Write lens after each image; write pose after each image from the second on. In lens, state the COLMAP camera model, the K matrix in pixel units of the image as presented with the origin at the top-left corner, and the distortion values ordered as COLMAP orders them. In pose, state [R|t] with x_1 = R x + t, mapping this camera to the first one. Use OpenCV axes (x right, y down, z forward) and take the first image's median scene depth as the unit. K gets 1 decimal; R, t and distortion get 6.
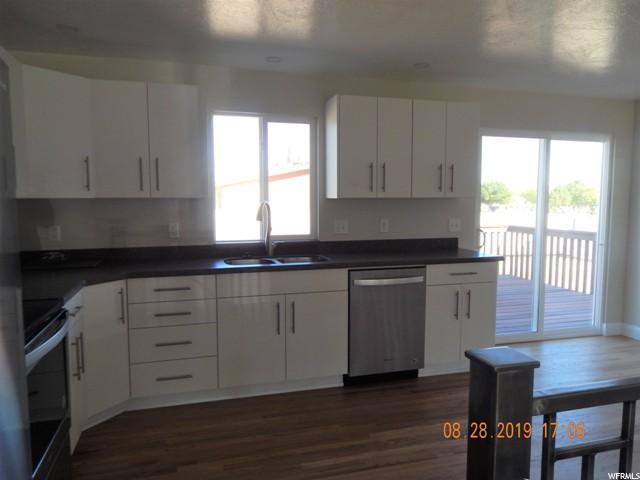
lens RADIAL K [[463.0, 0, 321.9], [0, 463.0, 242.6], [0, 0, 1]] dist [0.003641, 0.000797]
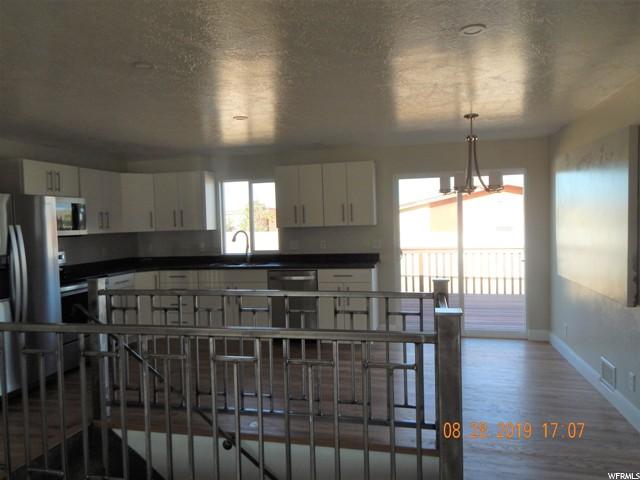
lens RADIAL K [[463.0, 0, 317.5], [0, 463.0, 238.0], [0, 0, 1]] dist [0.003641, 0.000797]
pose [[0.869945, -0.010486, -0.493037, 0.963905], [-0.016370, 0.998609, -0.050124, 0.020149], [0.492877, 0.051676, 0.868563, -0.359254]]
